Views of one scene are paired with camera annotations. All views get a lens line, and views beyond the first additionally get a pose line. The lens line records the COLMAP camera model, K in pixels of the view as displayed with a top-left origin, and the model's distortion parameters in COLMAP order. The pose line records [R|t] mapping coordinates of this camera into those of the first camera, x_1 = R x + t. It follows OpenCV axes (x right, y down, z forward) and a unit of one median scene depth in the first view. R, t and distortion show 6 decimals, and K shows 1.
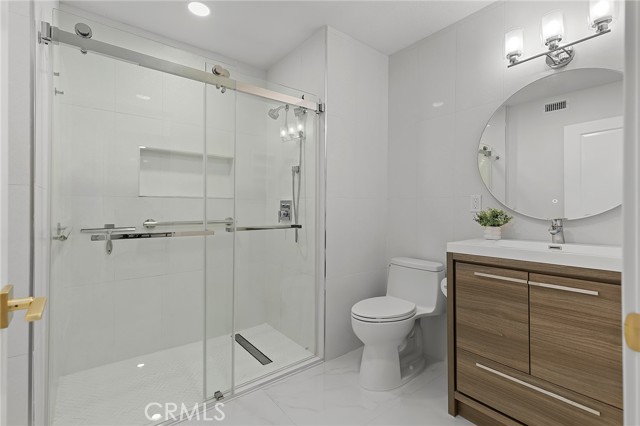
lens RADIAL K [[290.0, 0, 320.5], [0, 290.0, 209.4], [0, 0, 1]] dist [0.007718, 0.000617]
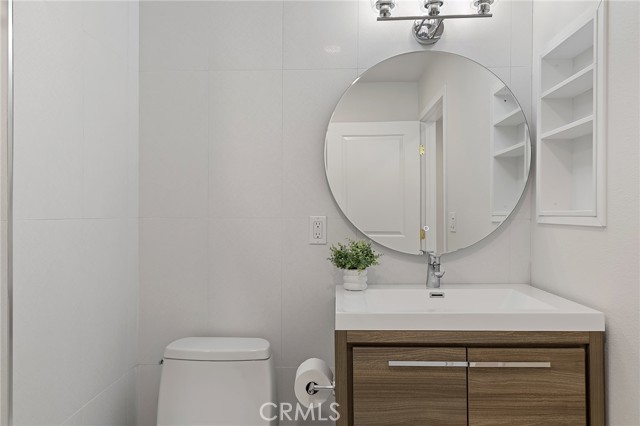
lens RADIAL K [[439.9, 0, 319.6], [0, 439.9, 213.6], [0, 0, 1]] dist [0.002801, -0.002582]
pose [[0.656051, -0.002710, 0.754711, -0.202850], [0.003894, 0.999992, 0.000205, -0.072058], [-0.754706, 0.002805, 0.656057, 0.537265]]
